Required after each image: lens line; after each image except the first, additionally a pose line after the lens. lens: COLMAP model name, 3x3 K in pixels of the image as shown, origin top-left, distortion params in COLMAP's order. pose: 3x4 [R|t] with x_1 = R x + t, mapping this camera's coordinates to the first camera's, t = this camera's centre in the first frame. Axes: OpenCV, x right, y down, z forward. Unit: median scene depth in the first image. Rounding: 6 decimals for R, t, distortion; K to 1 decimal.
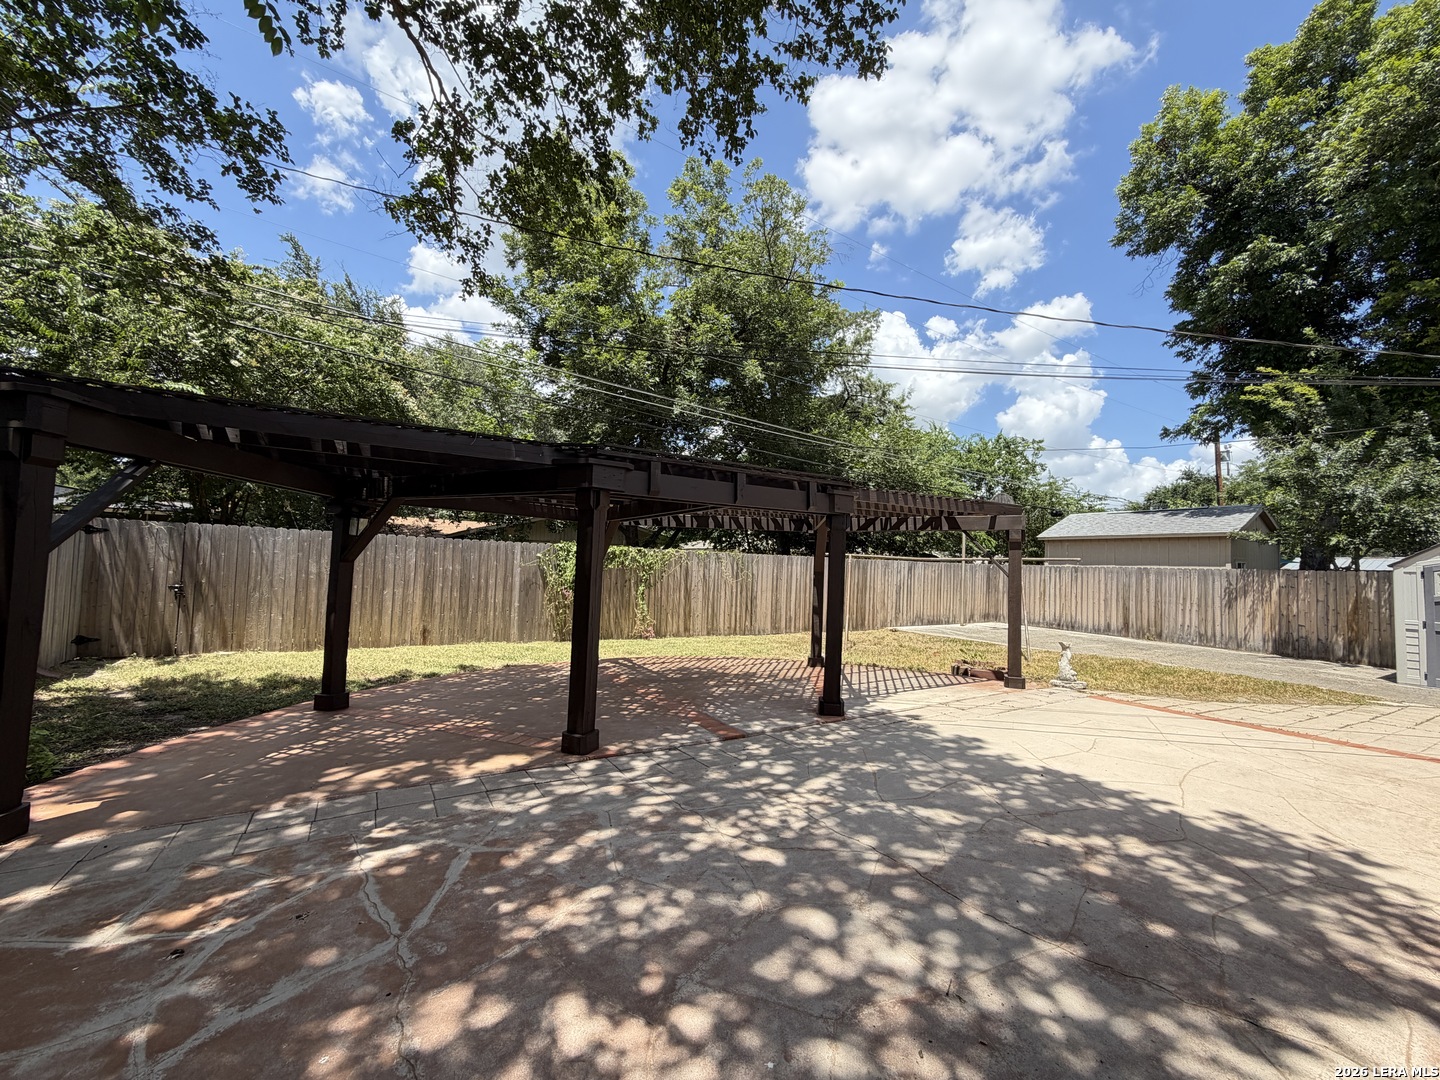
lens RADIAL K [[571.4, 0, 715.8], [0, 571.4, 541.1], [0, 0, 1]] dist [-0.000892, 0.000152]
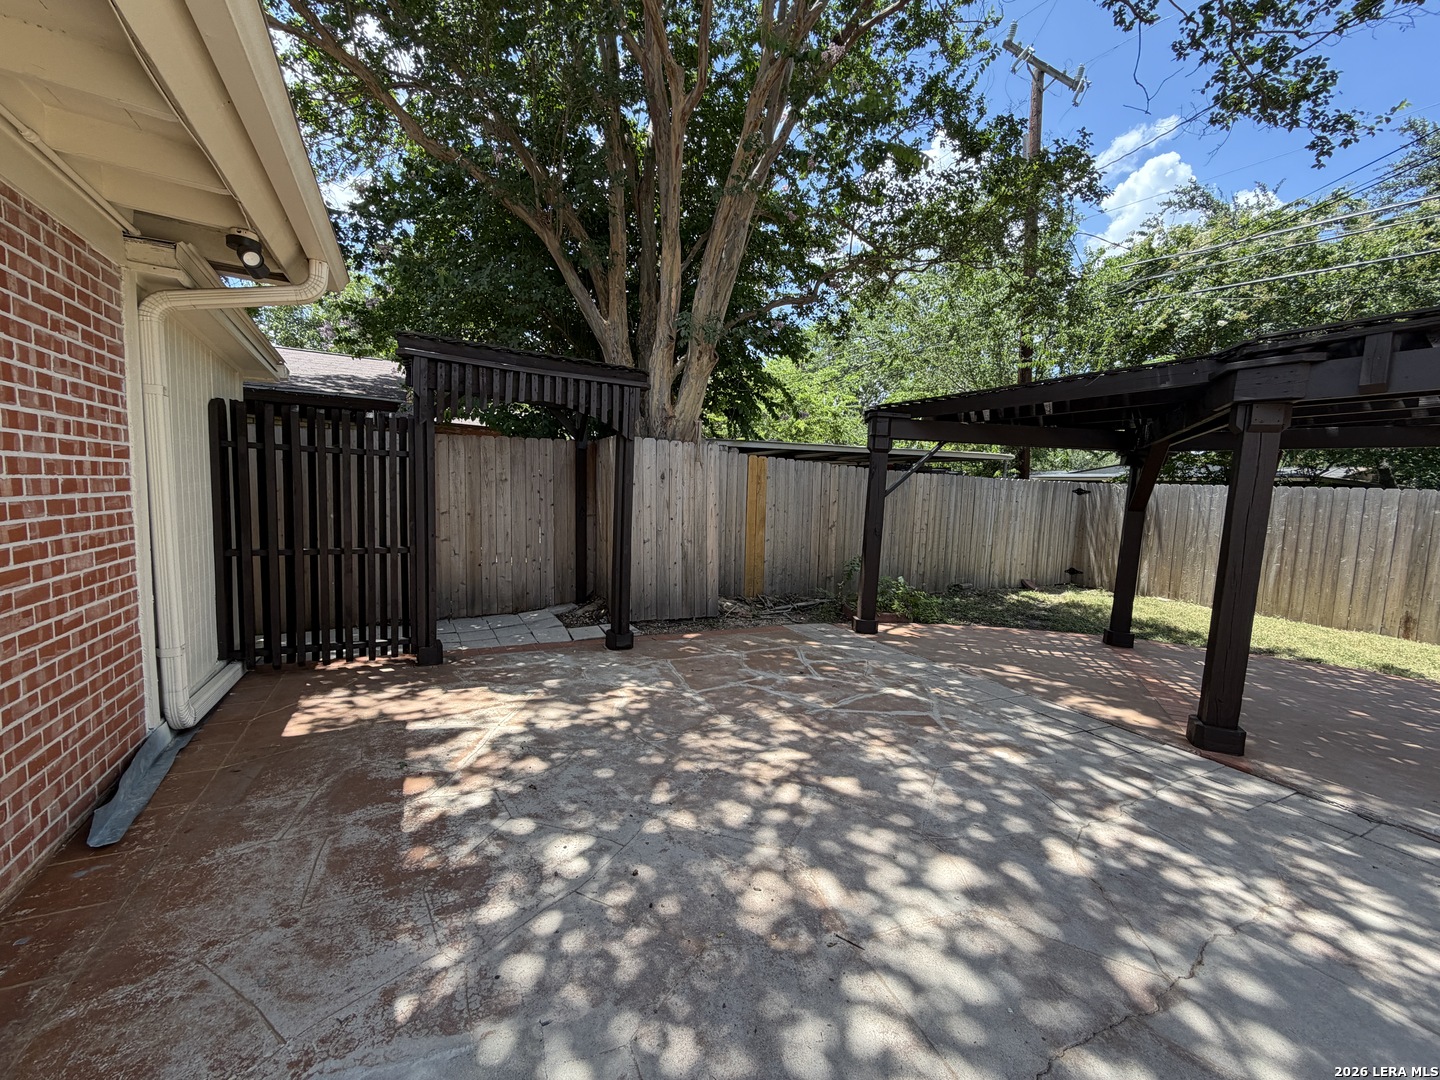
lens RADIAL K [[571.4, 0, 715.8], [0, 571.4, 541.1], [0, 0, 1]] dist [-0.000892, 0.000152]
pose [[-0.057405, 0.055045, -0.996832, 0.573312], [0.000214, 0.998480, 0.055124, 0.038363], [0.998351, 0.002951, -0.057330, 0.354940]]
